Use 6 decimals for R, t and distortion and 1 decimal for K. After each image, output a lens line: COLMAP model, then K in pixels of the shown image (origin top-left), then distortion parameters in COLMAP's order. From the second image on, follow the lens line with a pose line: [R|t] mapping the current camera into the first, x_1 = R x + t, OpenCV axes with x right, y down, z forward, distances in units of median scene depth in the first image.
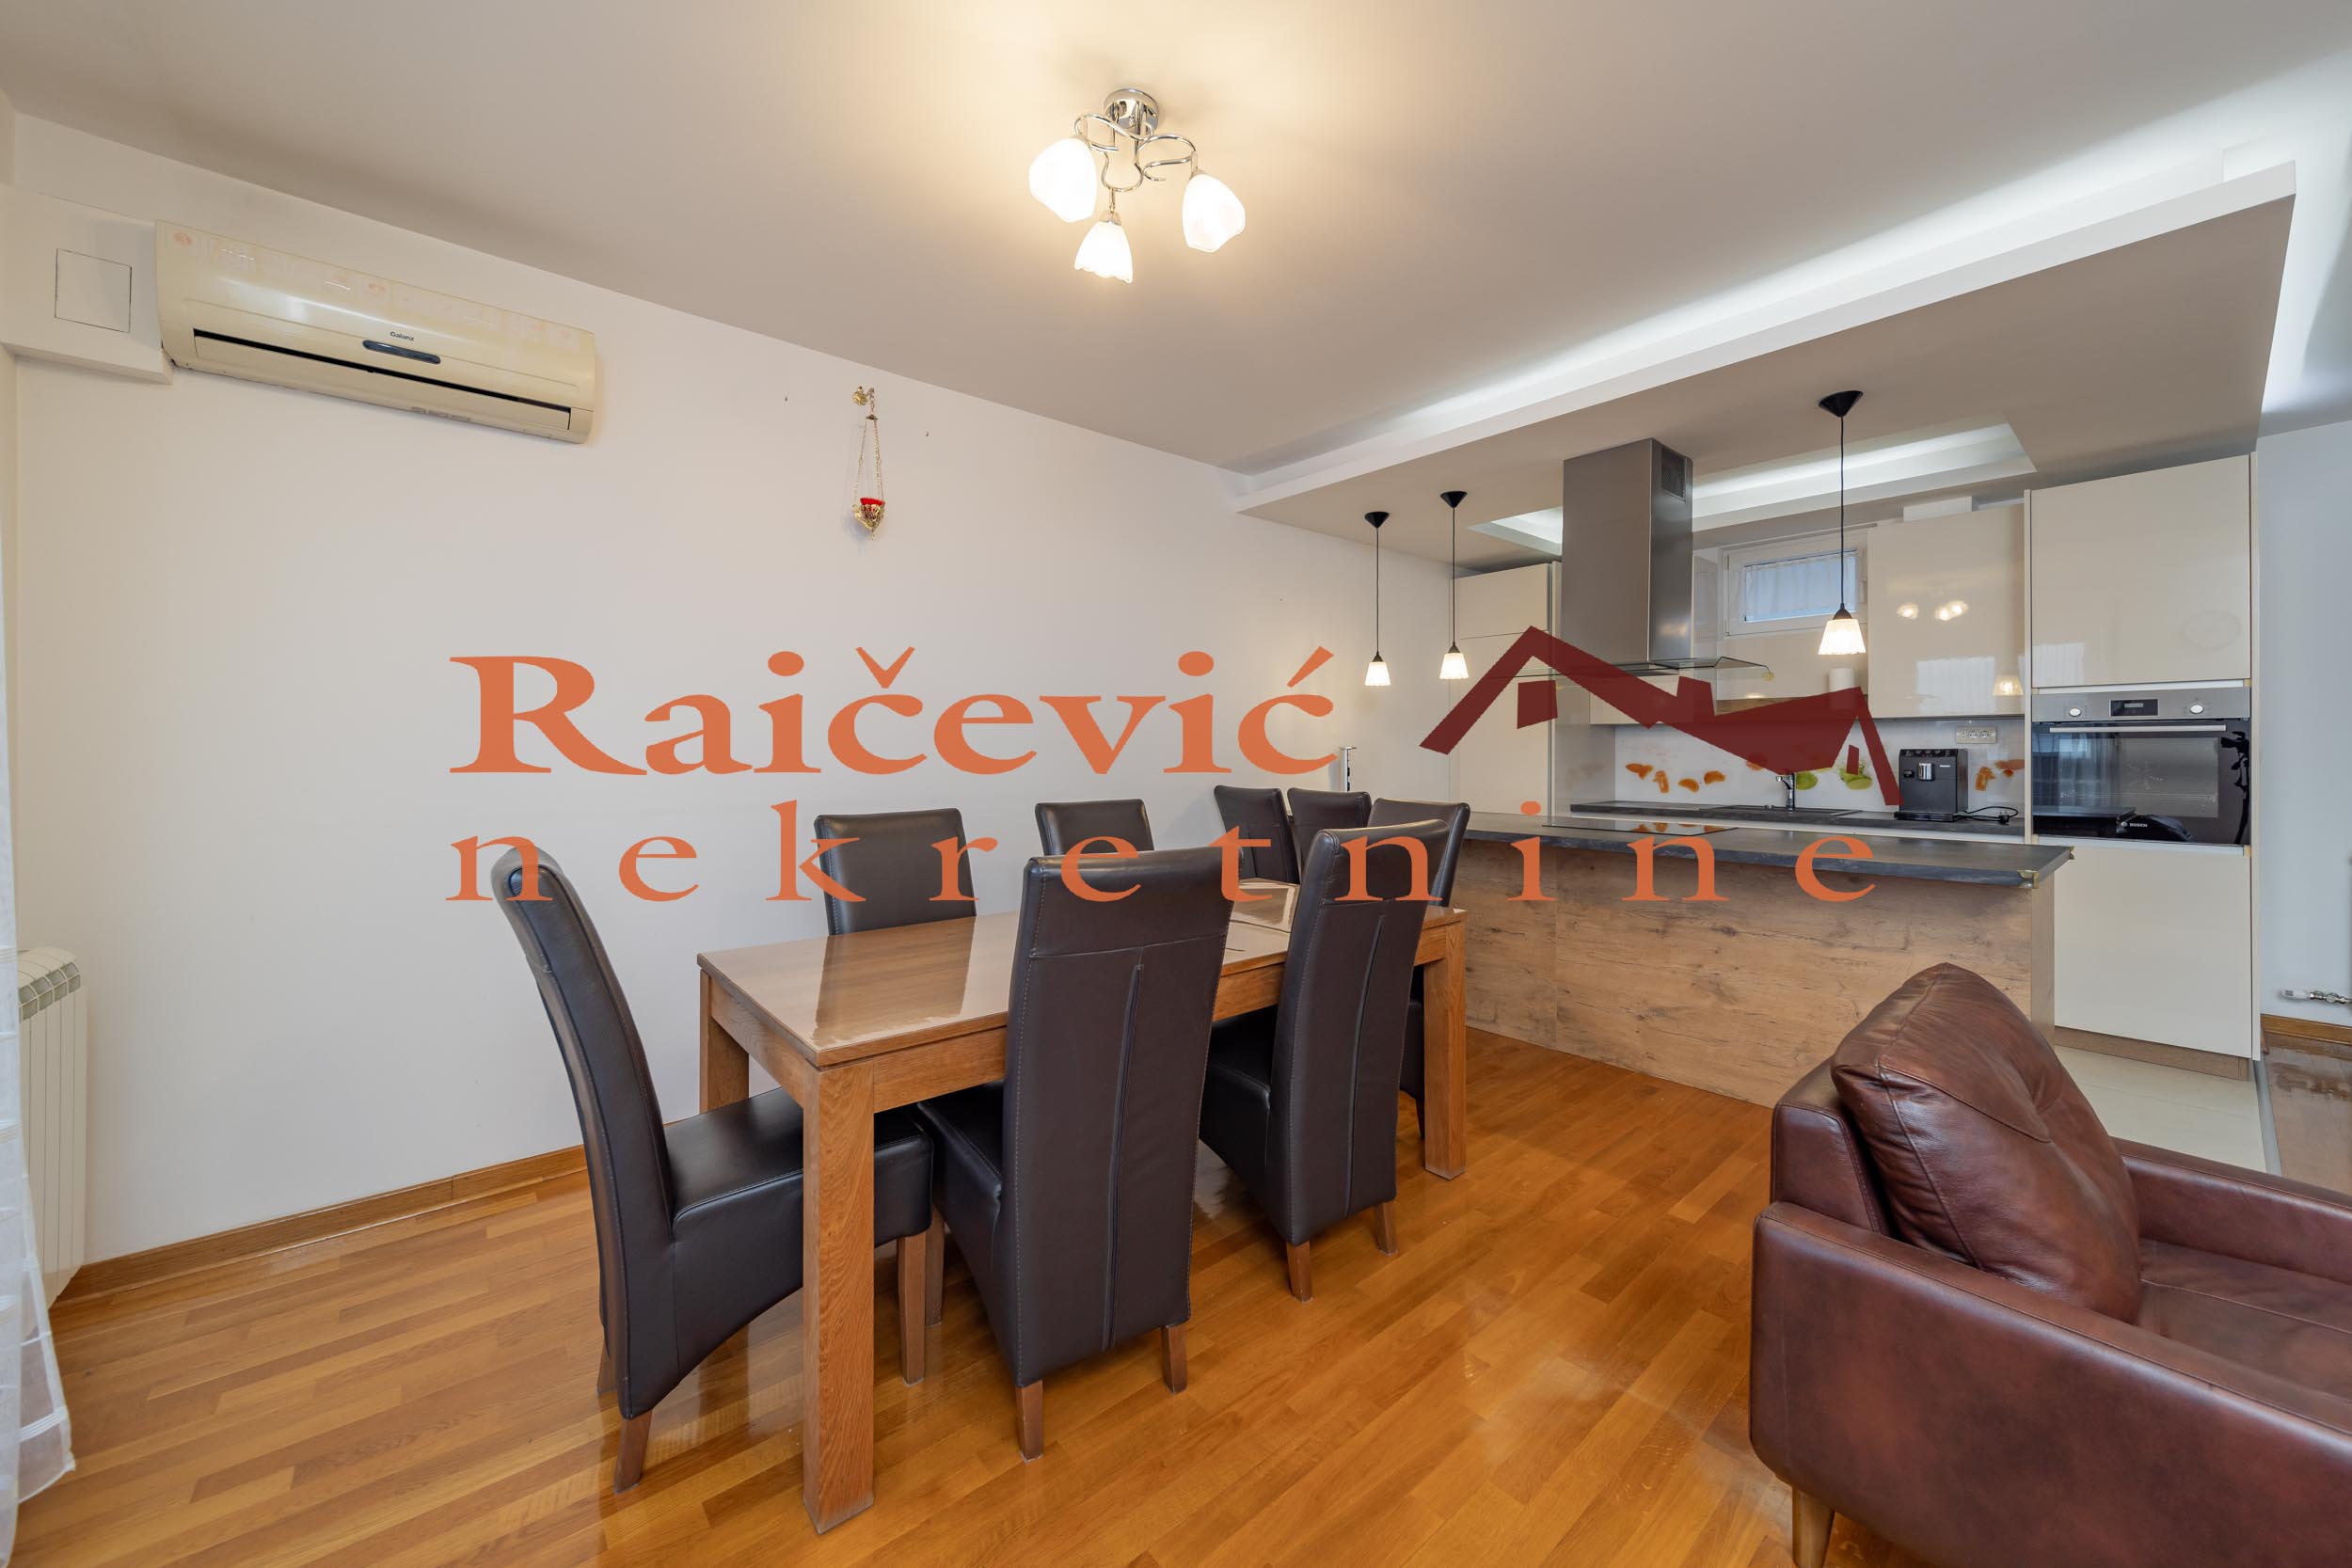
lens RADIAL K [[826.3, 0, 1169.6], [0, 826.3, 747.8], [0, 0, 1]] dist [0.002008, -0.000657]
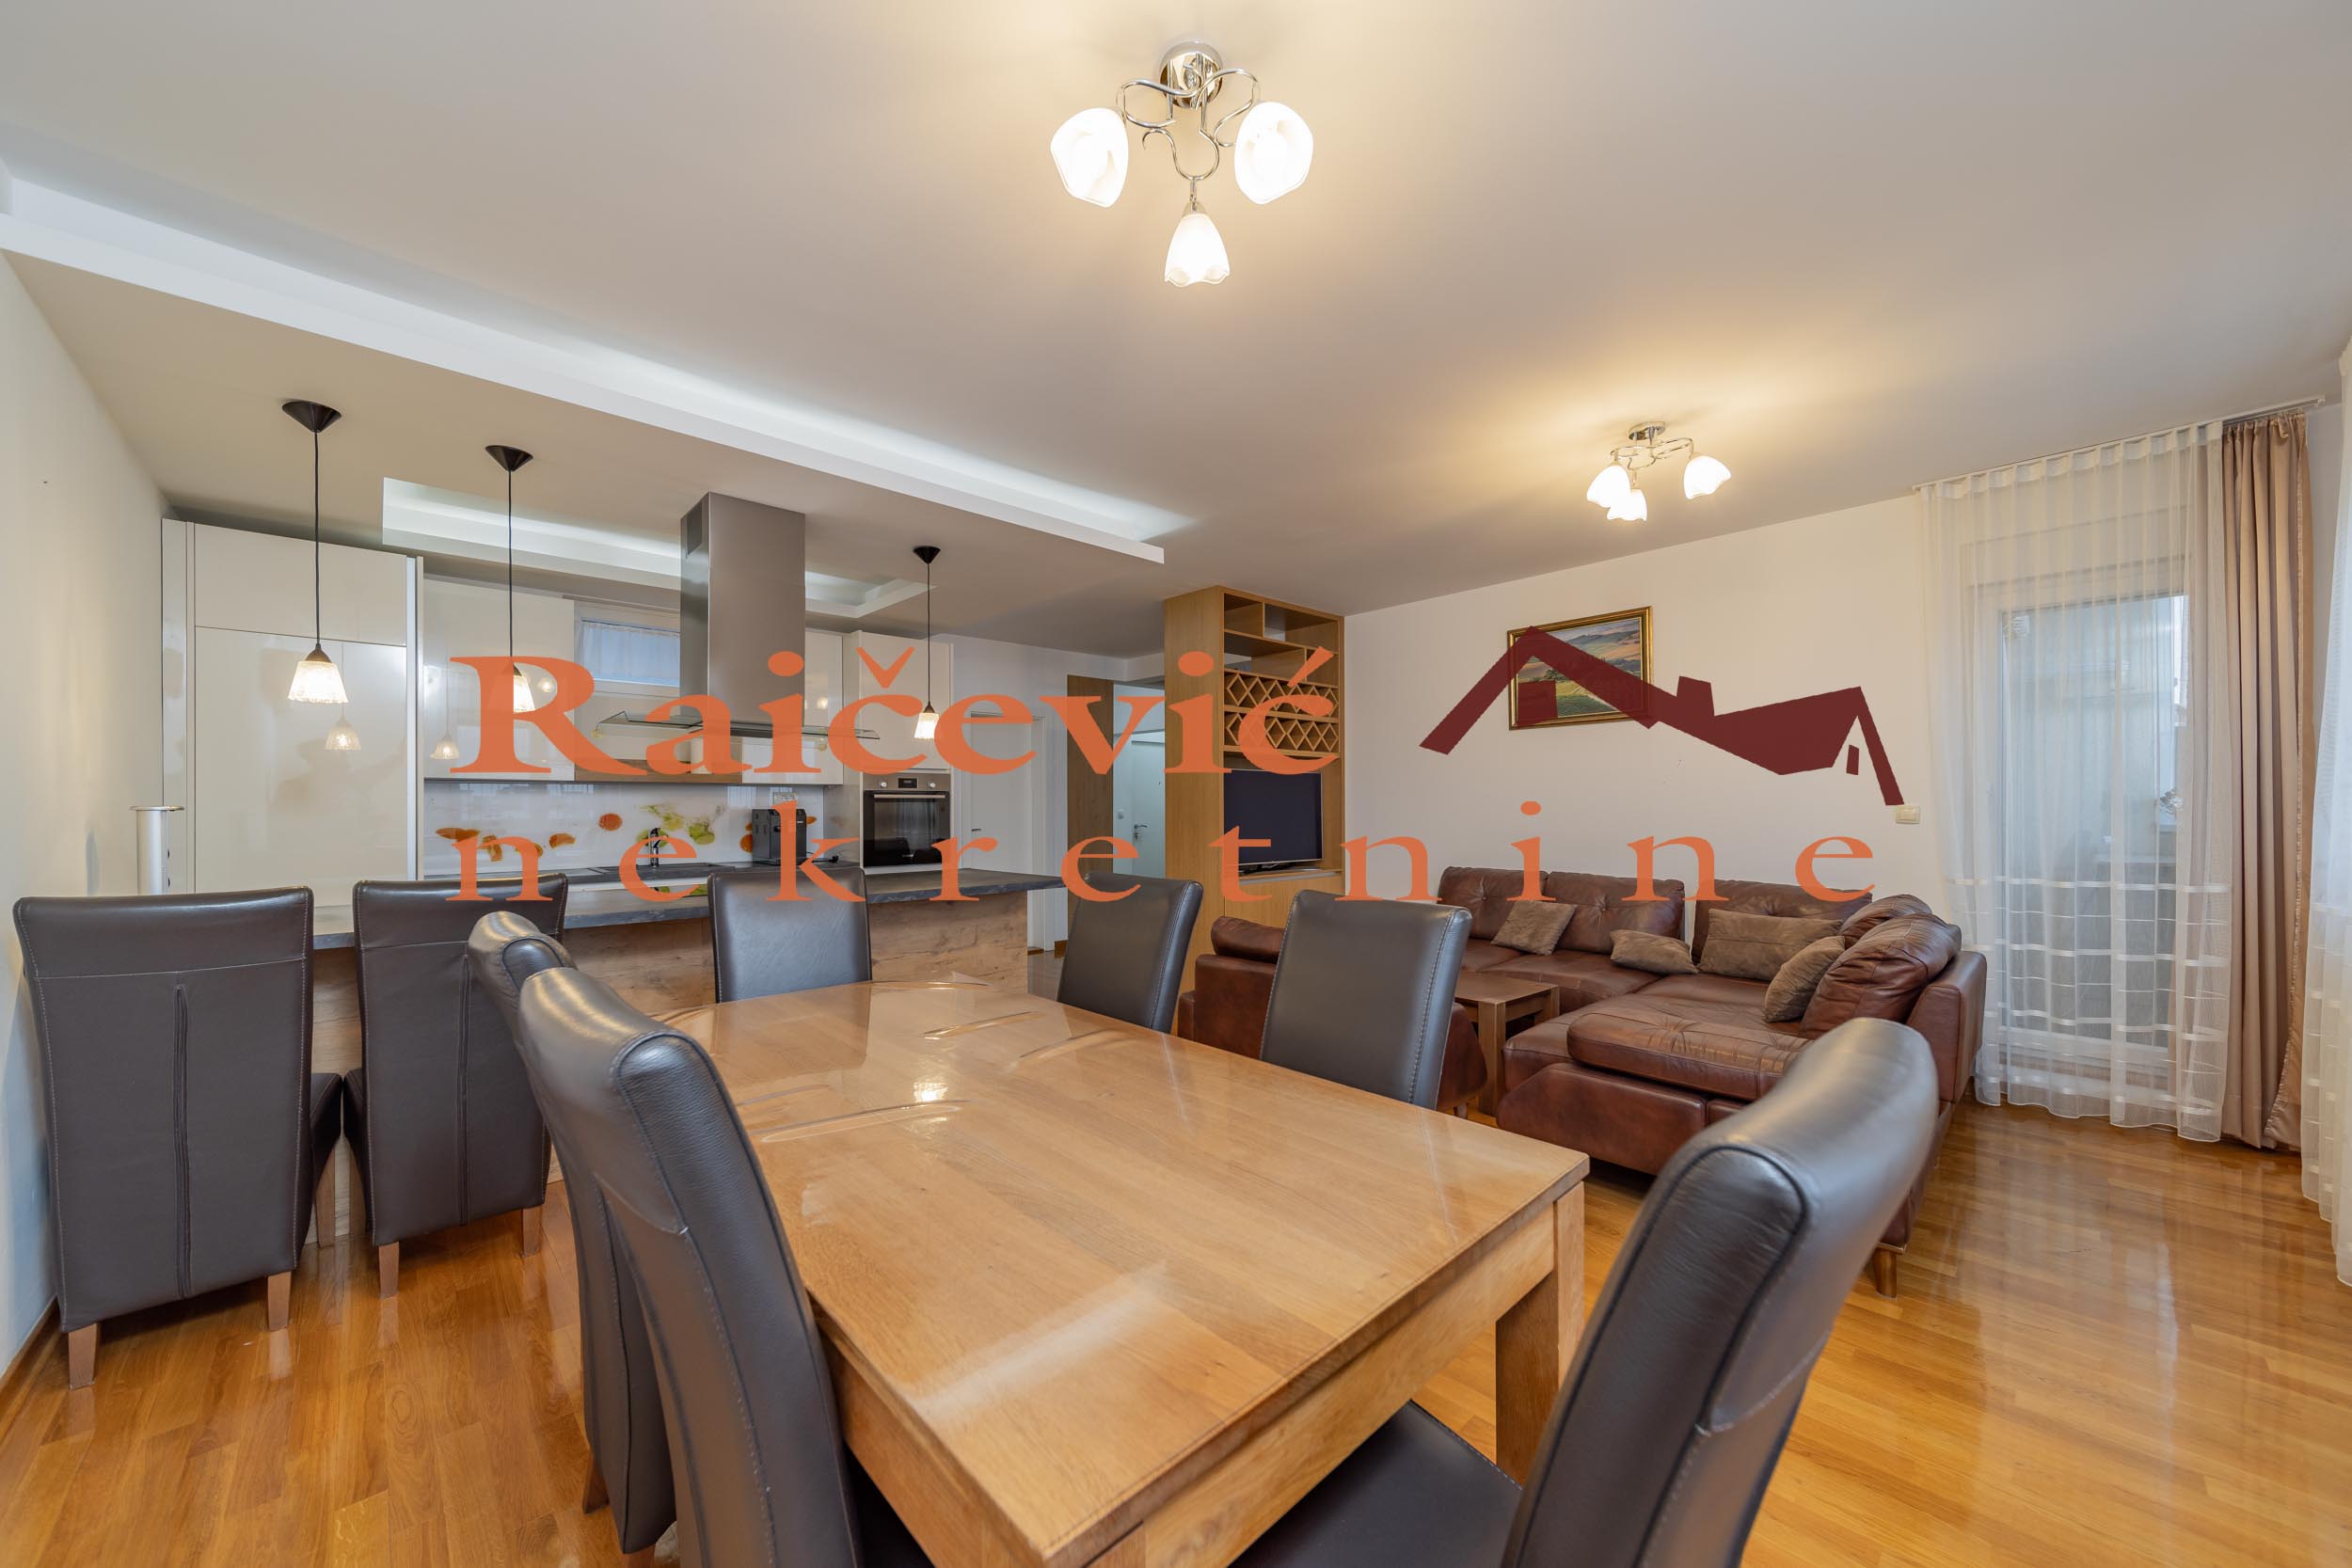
lens RADIAL K [[826.3, 0, 1182.6], [0, 826.3, 805.6], [0, 0, 1]] dist [0.002008, -0.000657]
pose [[-0.031644, 0.002026, 0.999497, -0.413338], [0.001002, 0.999998, -0.001995, -0.000184], [-0.999499, 0.000938, -0.031646, 0.469752]]
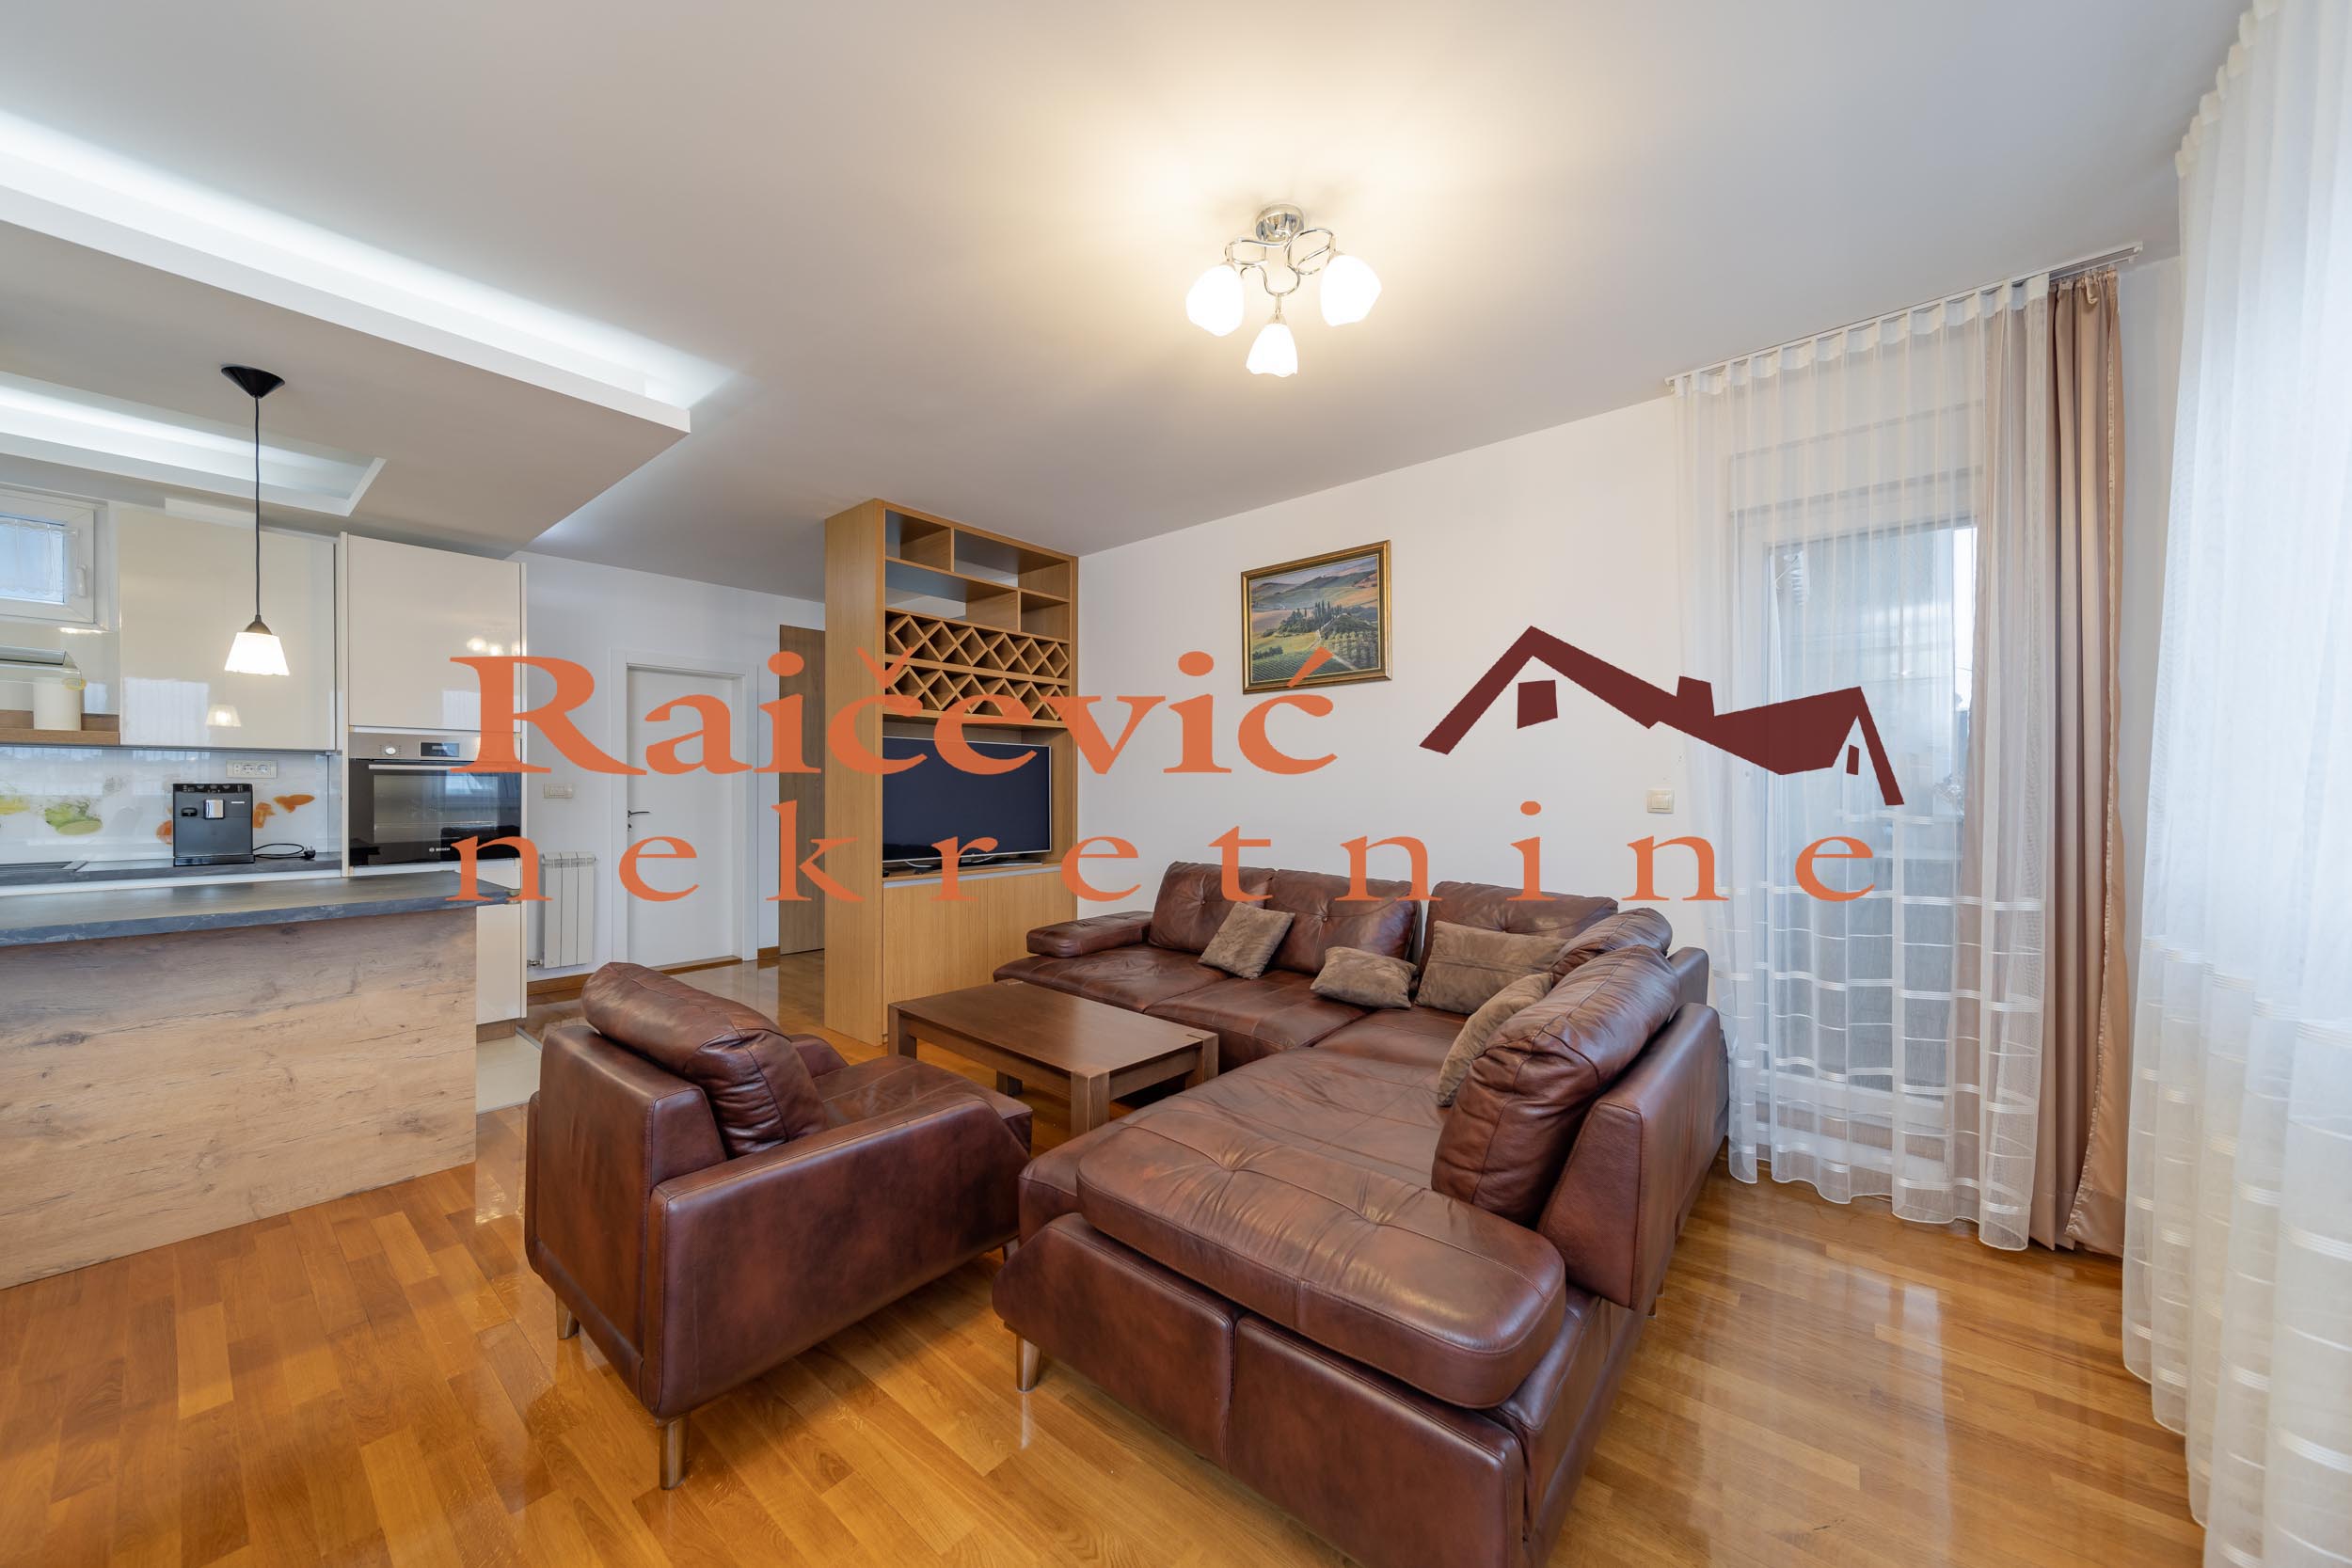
lens RADIAL K [[826.3, 0, 1179.3], [0, 826.3, 785.2], [0, 0, 1]] dist [0.002008, -0.000657]
pose [[-0.159106, 0.003732, 0.987254, -0.146086], [-0.006821, 0.999965, -0.004880, 0.000831], [-0.987238, -0.007510, -0.159075, 0.141658]]
